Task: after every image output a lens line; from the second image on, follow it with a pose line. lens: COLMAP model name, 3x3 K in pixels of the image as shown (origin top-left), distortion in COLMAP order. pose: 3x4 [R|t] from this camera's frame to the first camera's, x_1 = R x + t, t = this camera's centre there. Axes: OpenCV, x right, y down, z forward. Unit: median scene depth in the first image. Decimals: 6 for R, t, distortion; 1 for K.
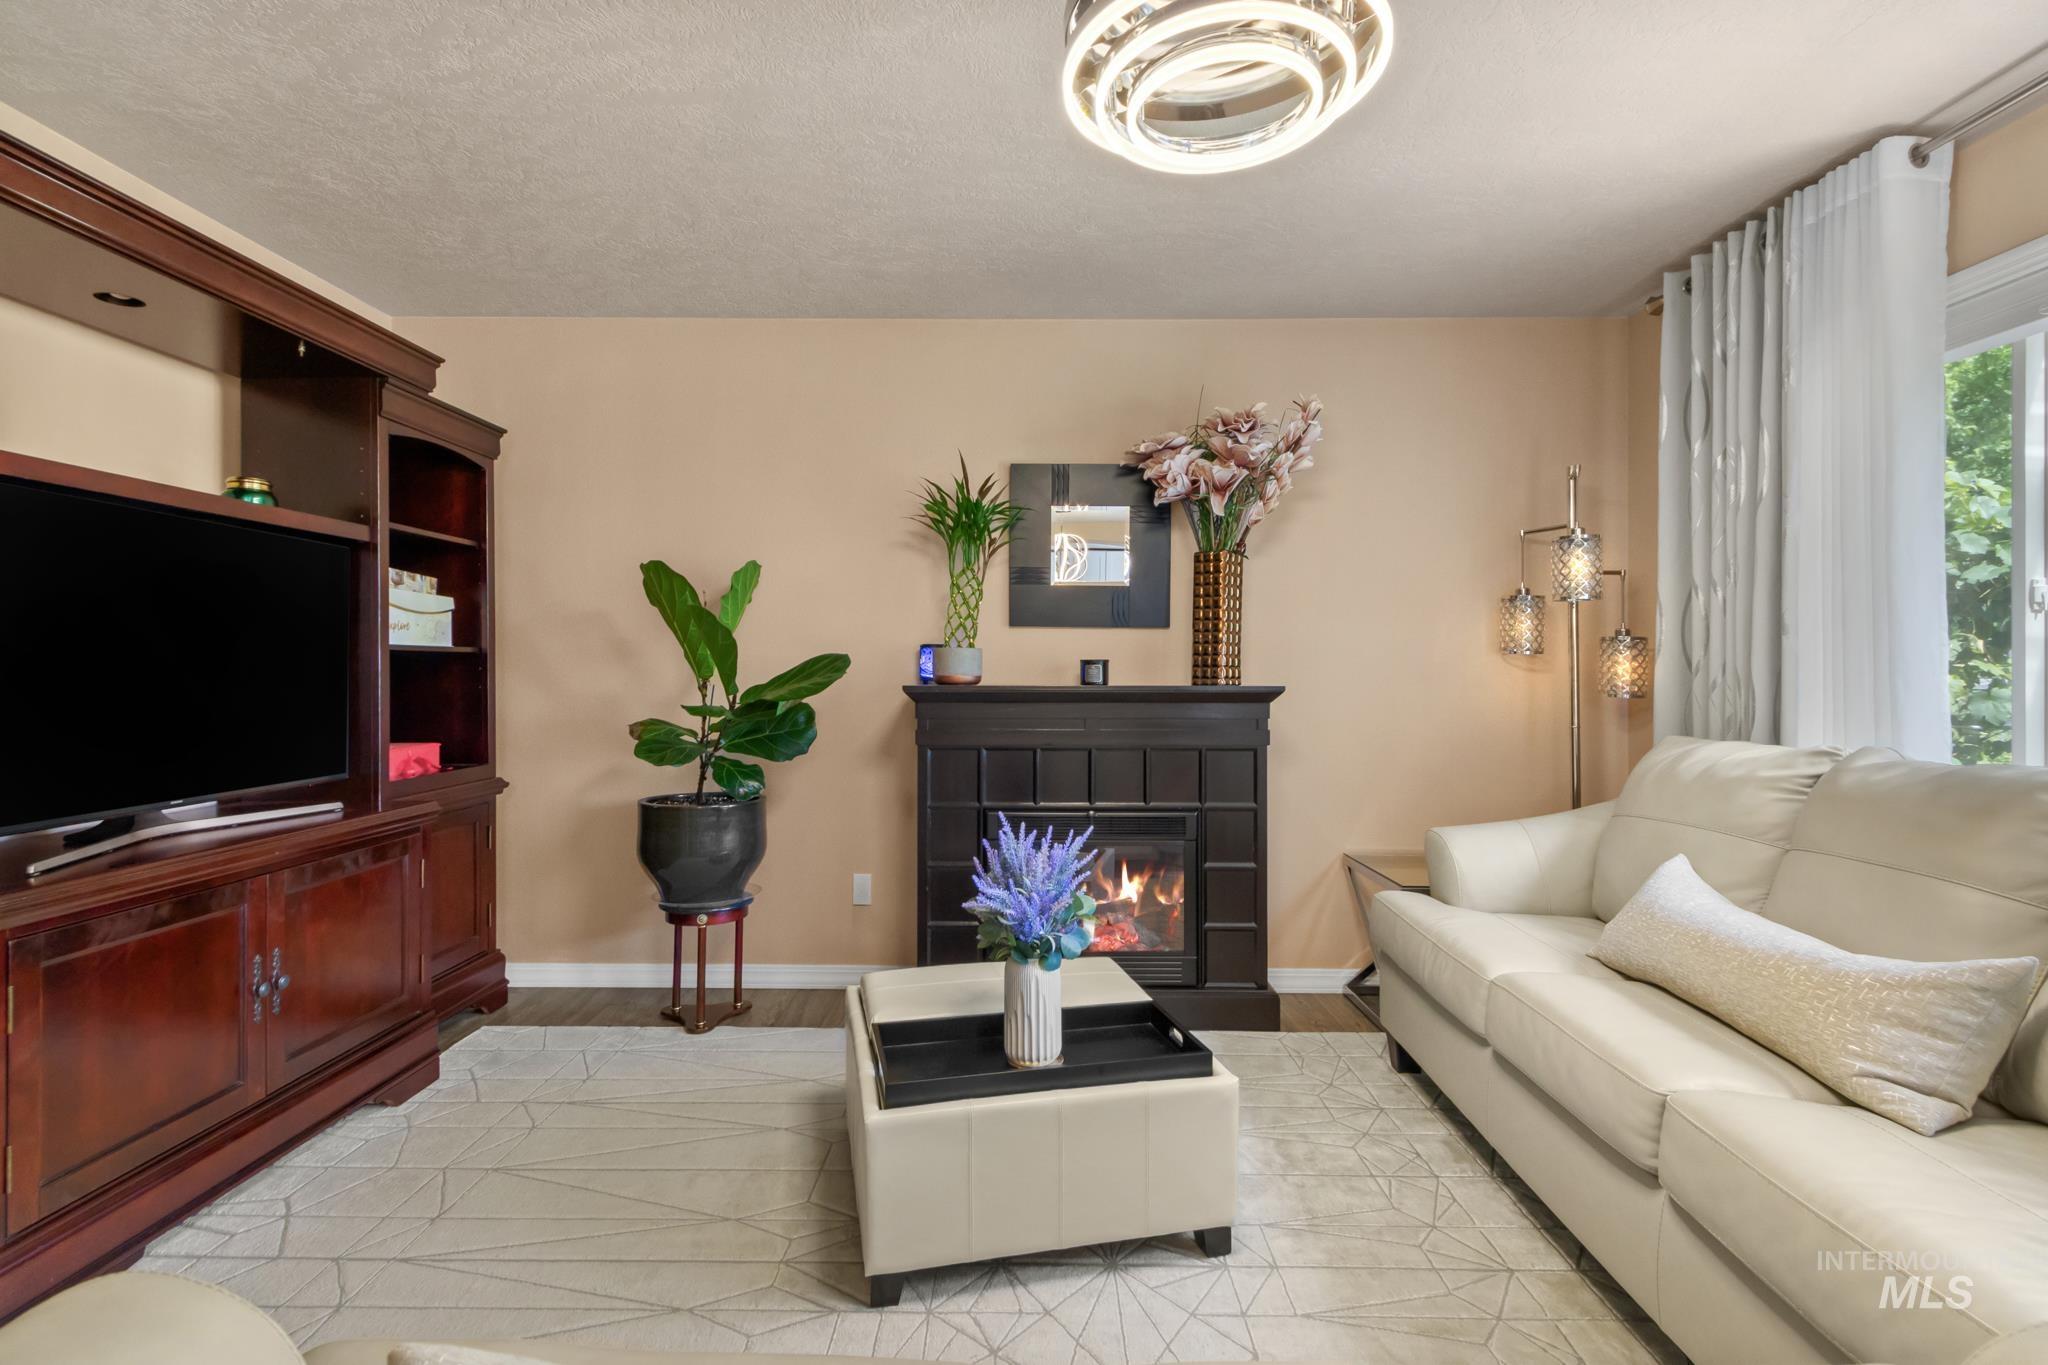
lens RADIAL K [[964.9, 0, 1029.2], [0, 964.9, 669.6], [0, 0, 1]] dist [0.009886, -0.004165]
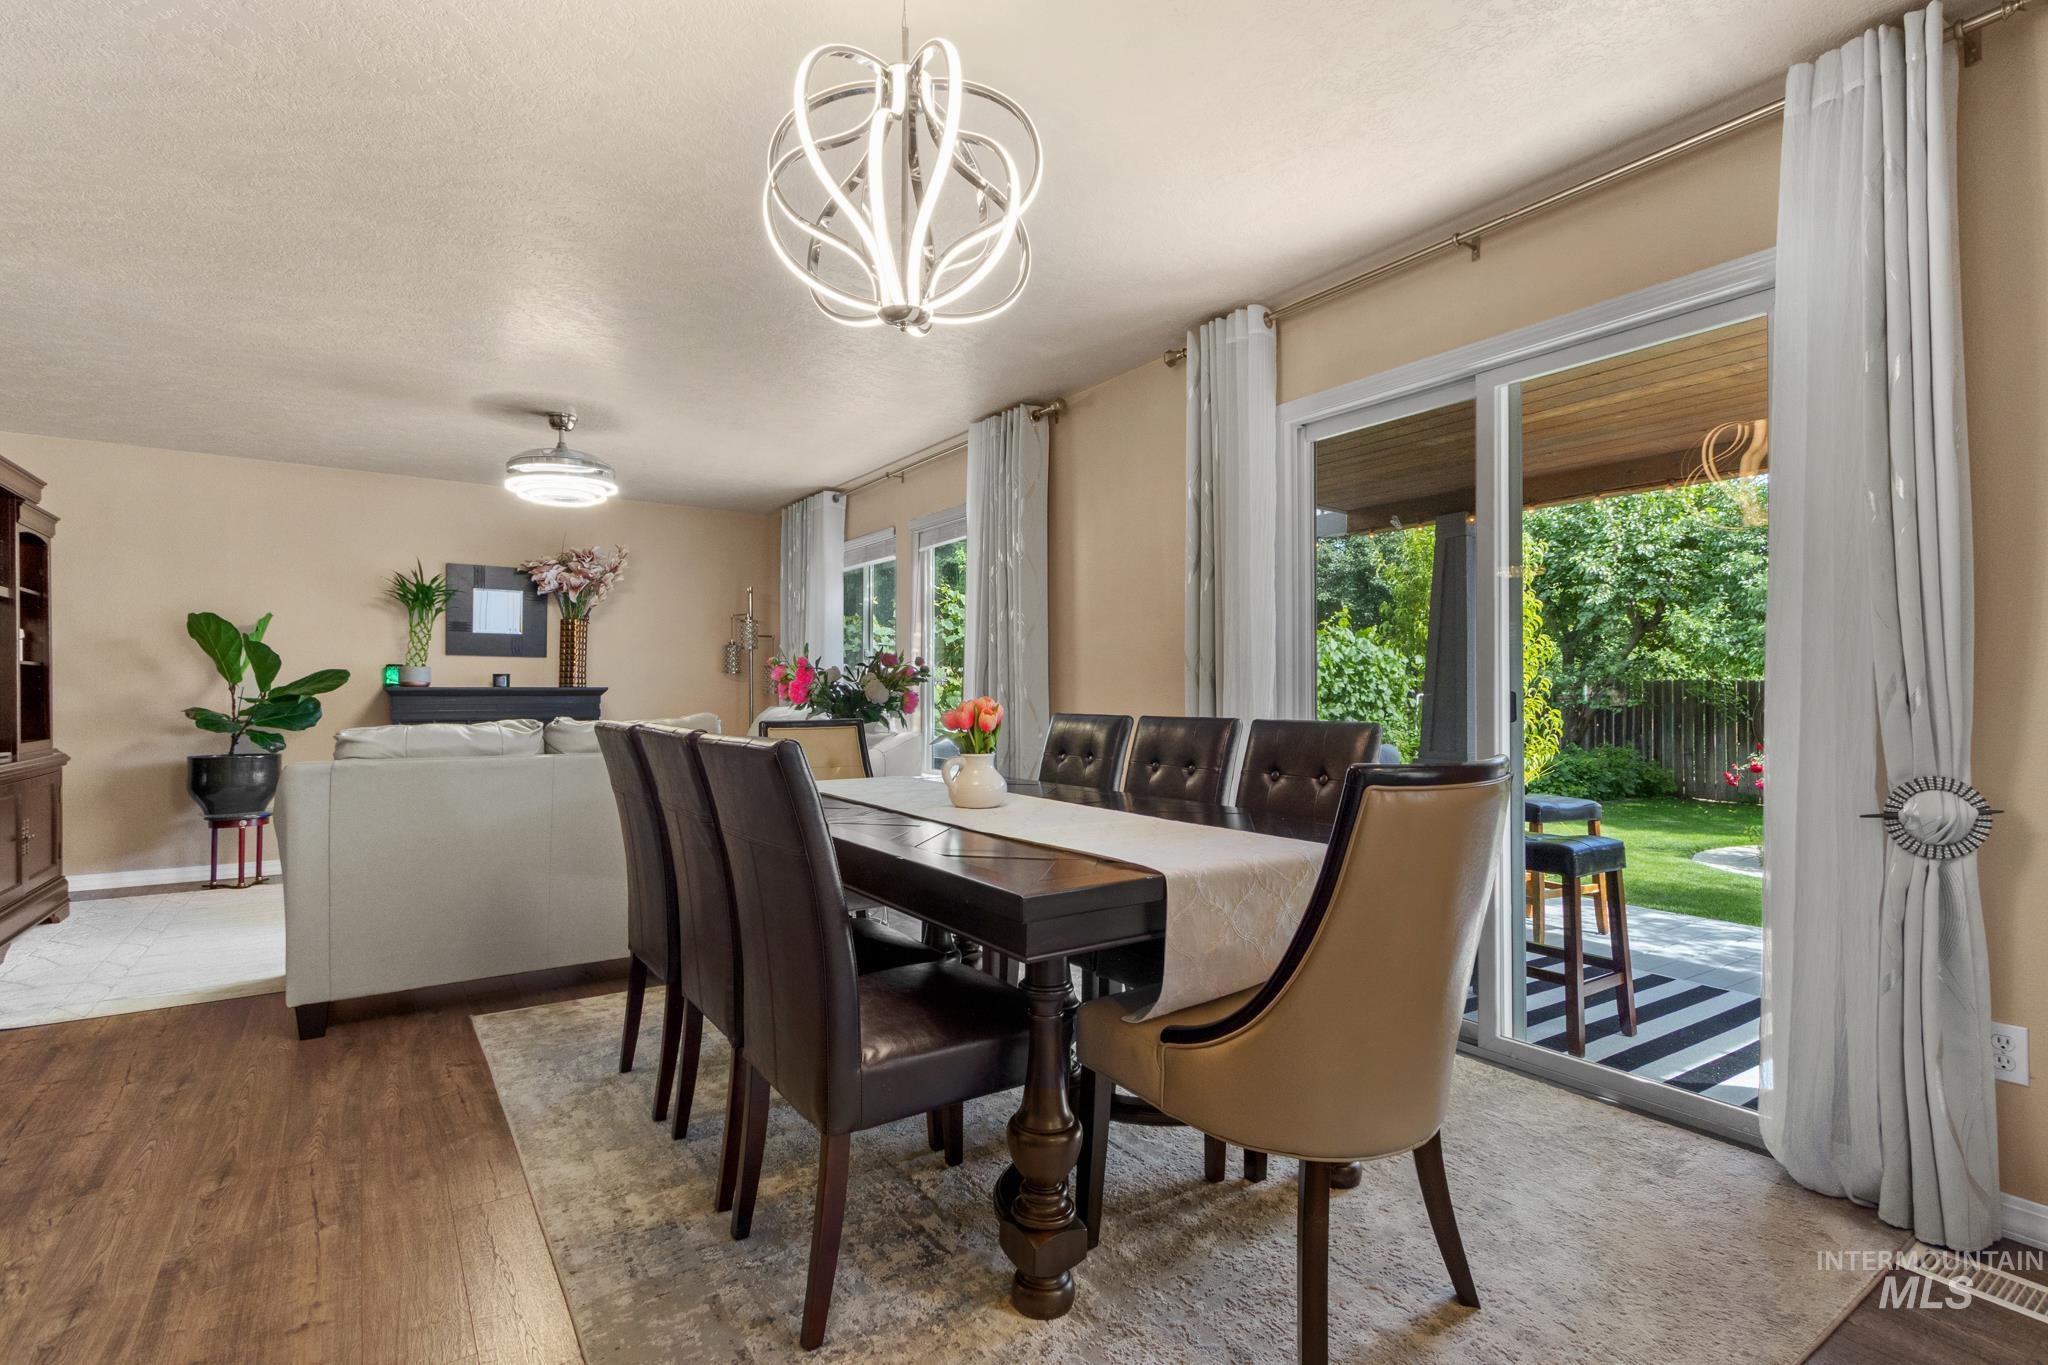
lens RADIAL K [[964.9, 0, 1031.8], [0, 964.9, 680.4], [0, 0, 1]] dist [0.009886, -0.004165]
pose [[0.820391, 0.004065, 0.571788, -0.164955], [0.005491, 0.999873, -0.014987, 0.037286], [-0.571776, 0.015435, 0.820264, -1.152253]]
